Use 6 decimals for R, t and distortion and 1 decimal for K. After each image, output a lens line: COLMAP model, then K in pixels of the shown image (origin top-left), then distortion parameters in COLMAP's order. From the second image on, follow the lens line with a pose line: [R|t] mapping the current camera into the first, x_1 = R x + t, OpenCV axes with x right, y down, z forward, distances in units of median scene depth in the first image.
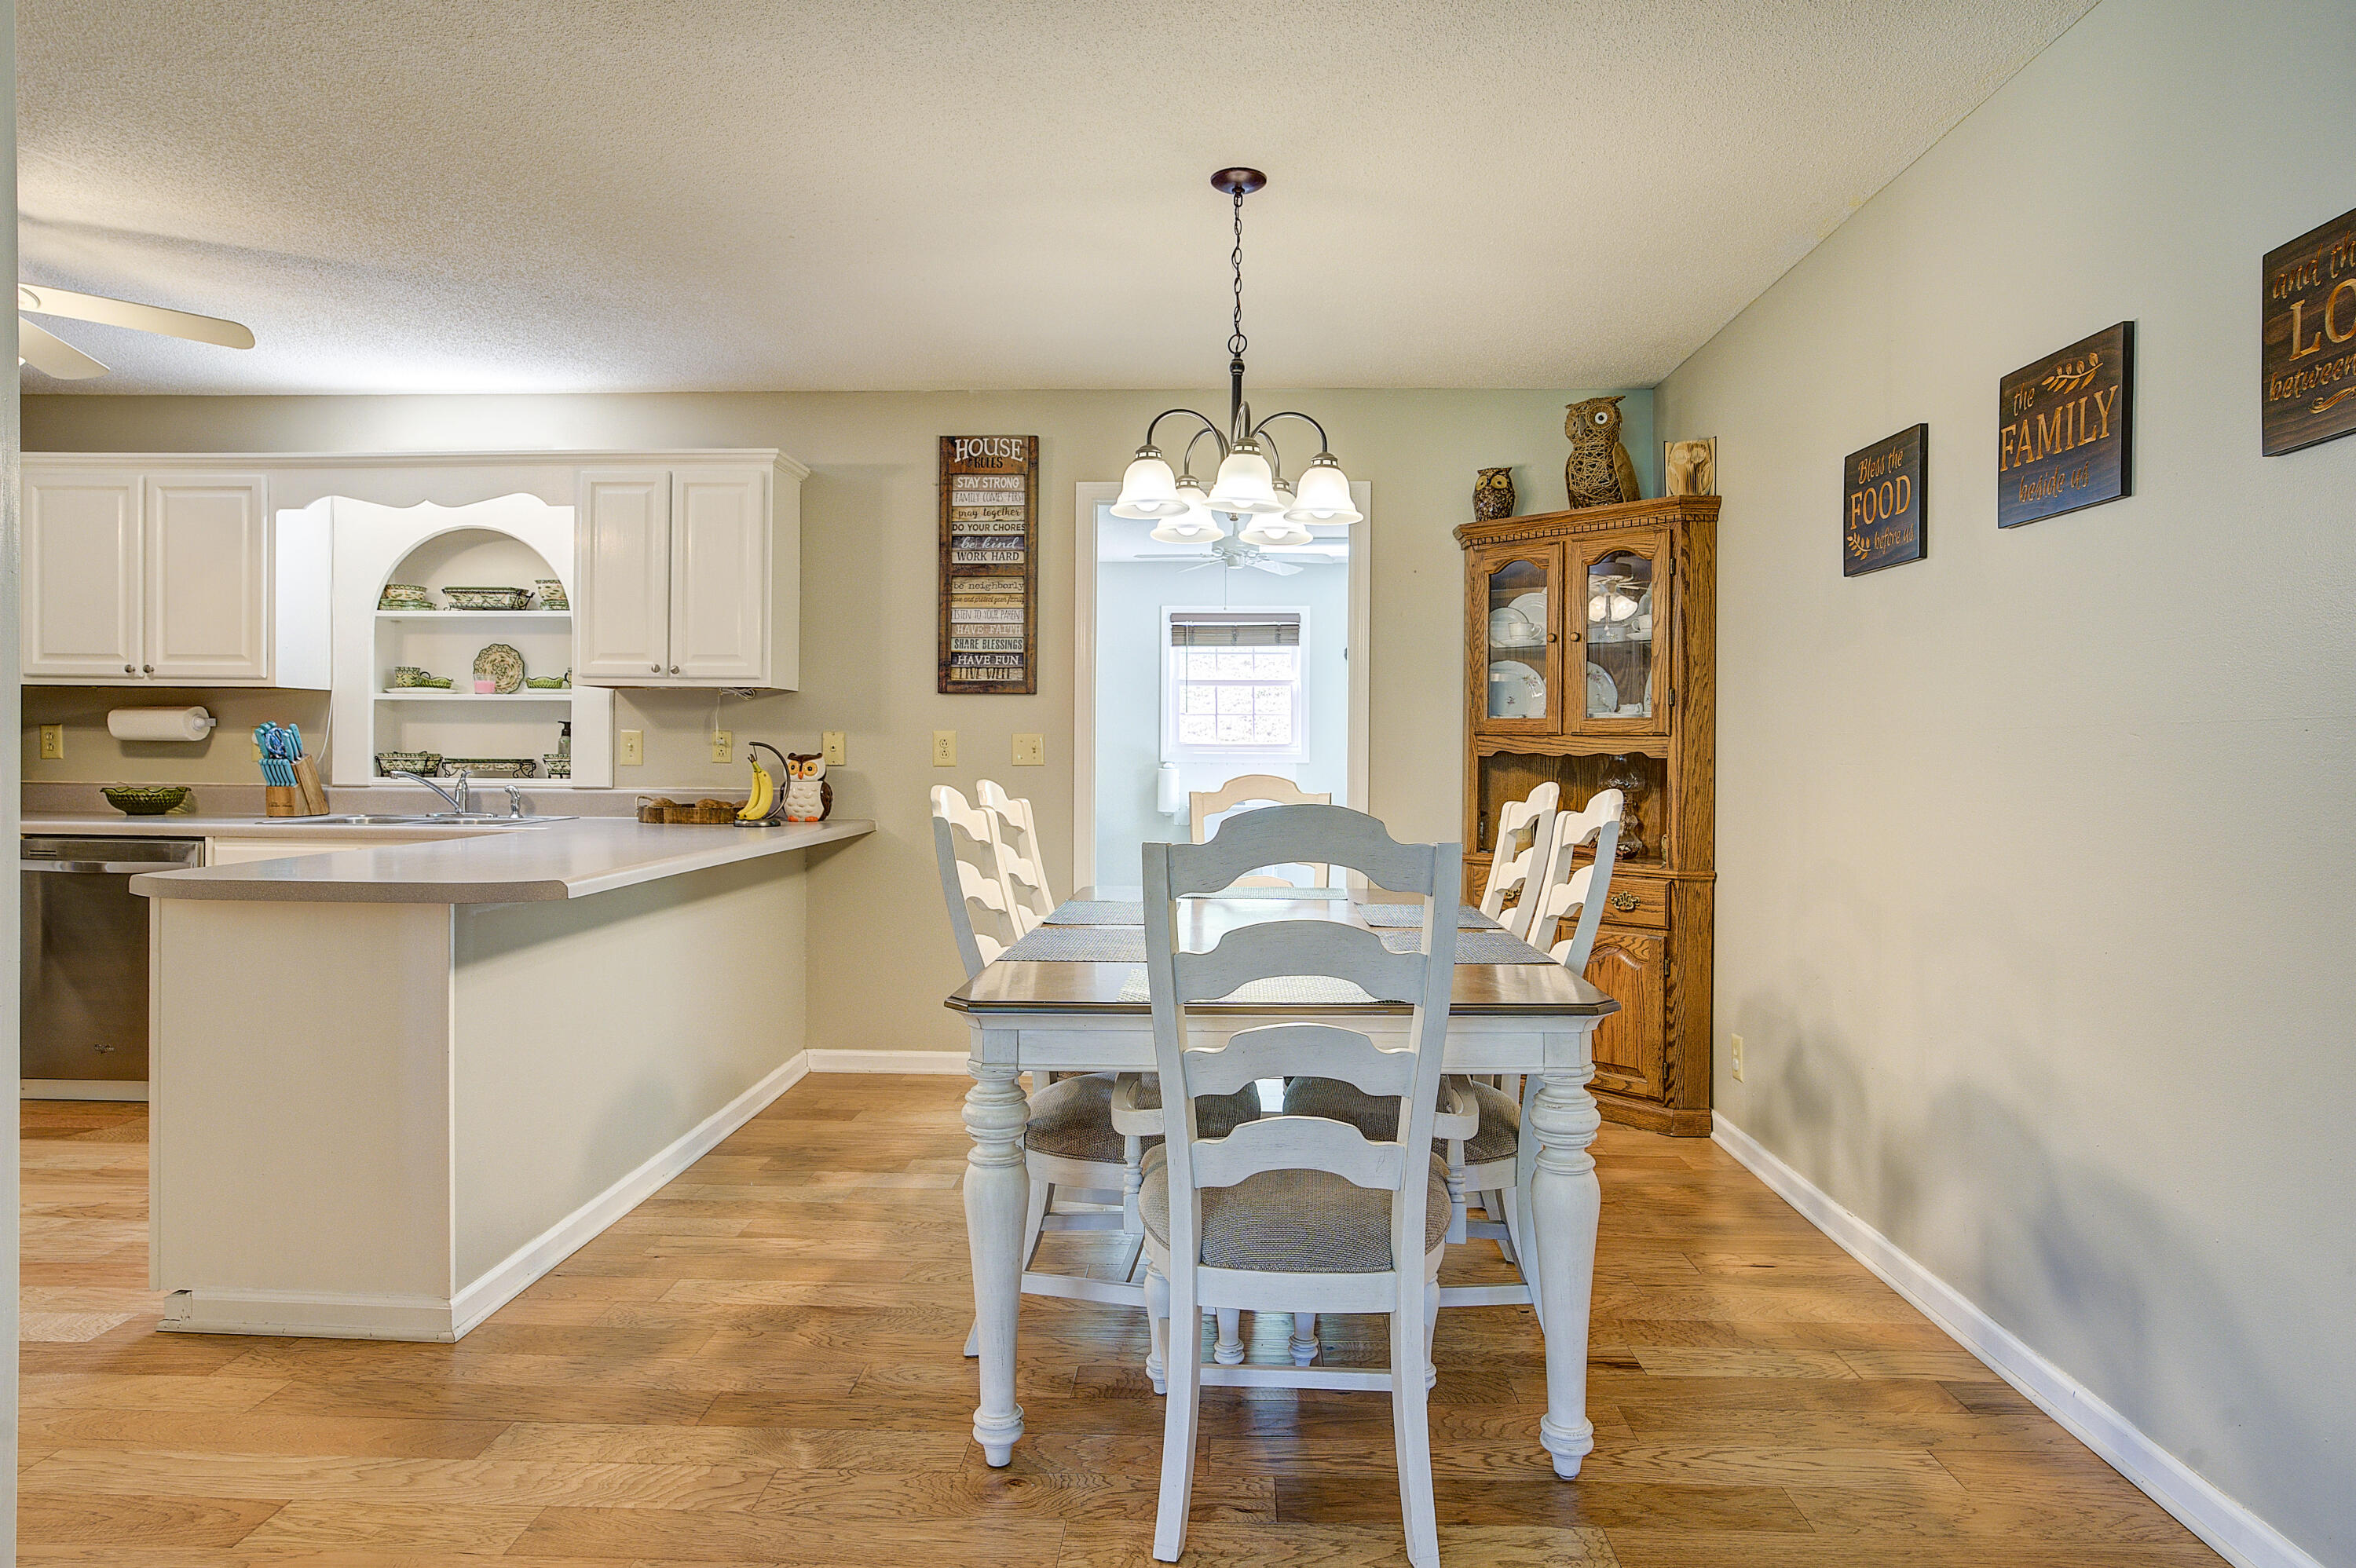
lens RADIAL K [[1362.9, 0, 1180.8], [0, 1362.9, 754.8], [0, 0, 1]] dist [-0.002599, 0.000317]
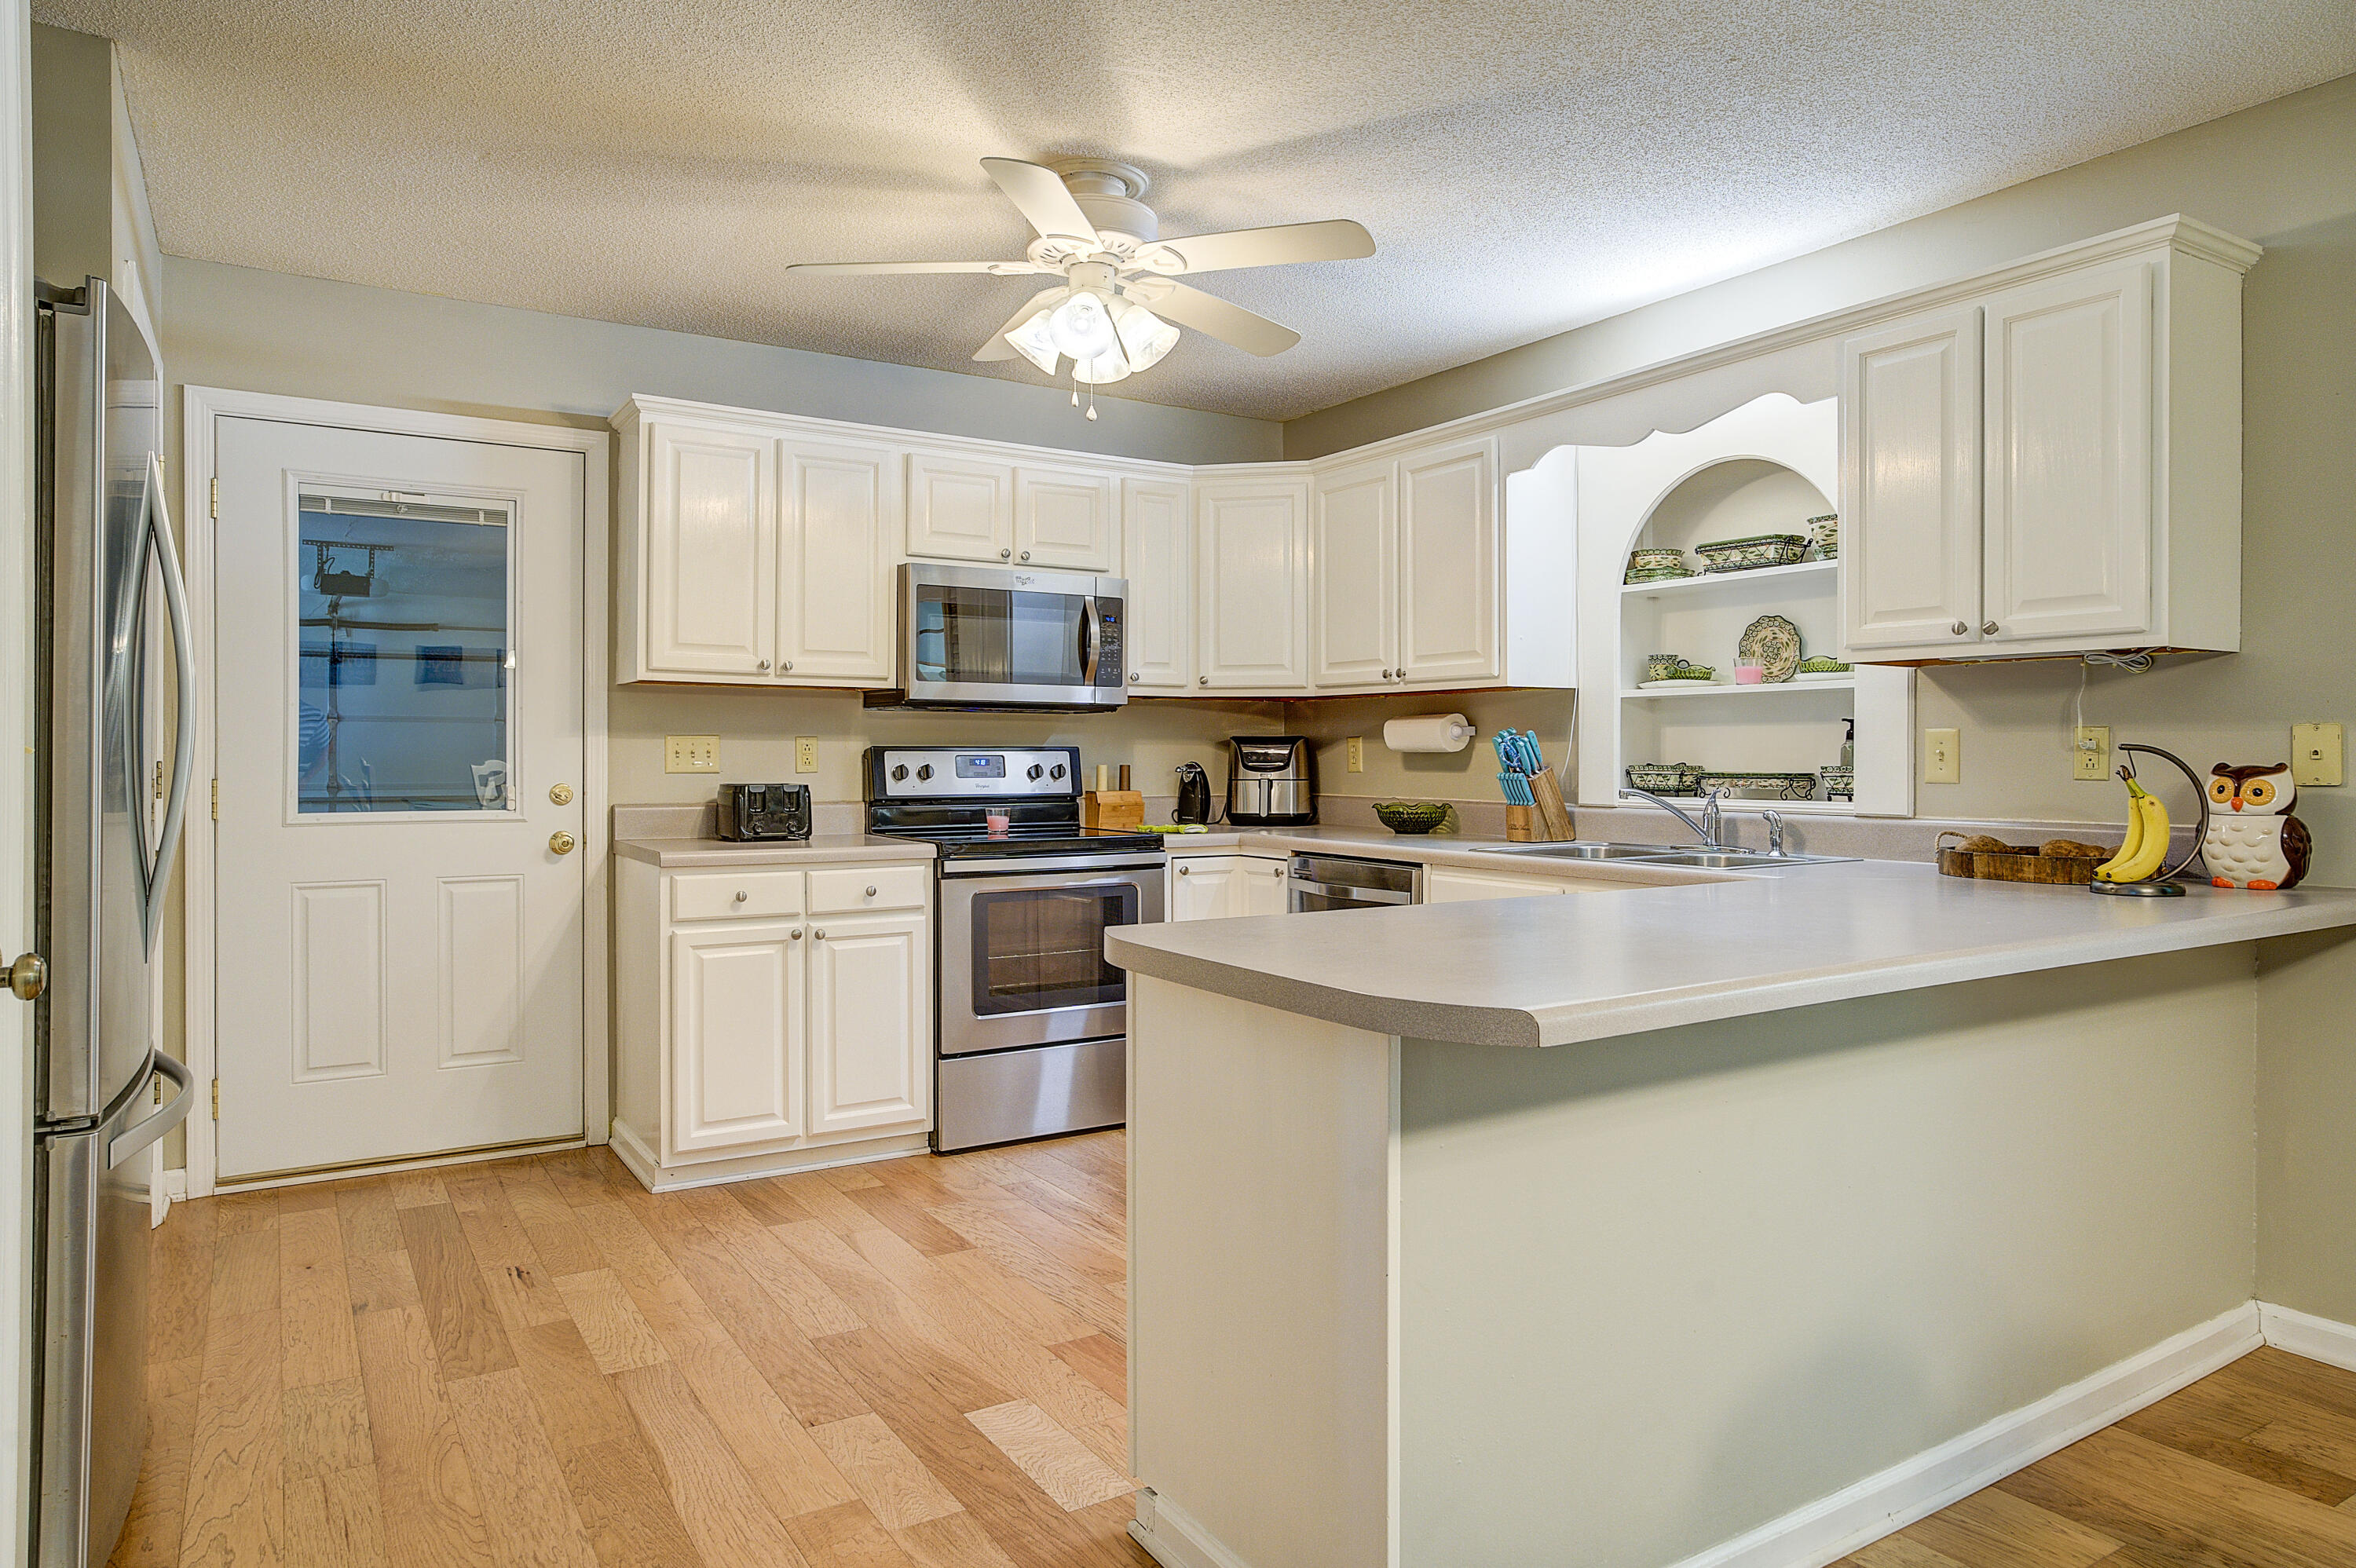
lens RADIAL K [[1460.9, 0, 1182.5], [0, 1460.9, 765.5], [0, 0, 1]] dist [-0.032655, 0.031357]
pose [[0.566063, -0.002556, -0.824358, -0.037705], [0.002411, 0.999996, -0.001445, -0.000554], [0.824359, -0.001170, 0.566066, 0.312824]]
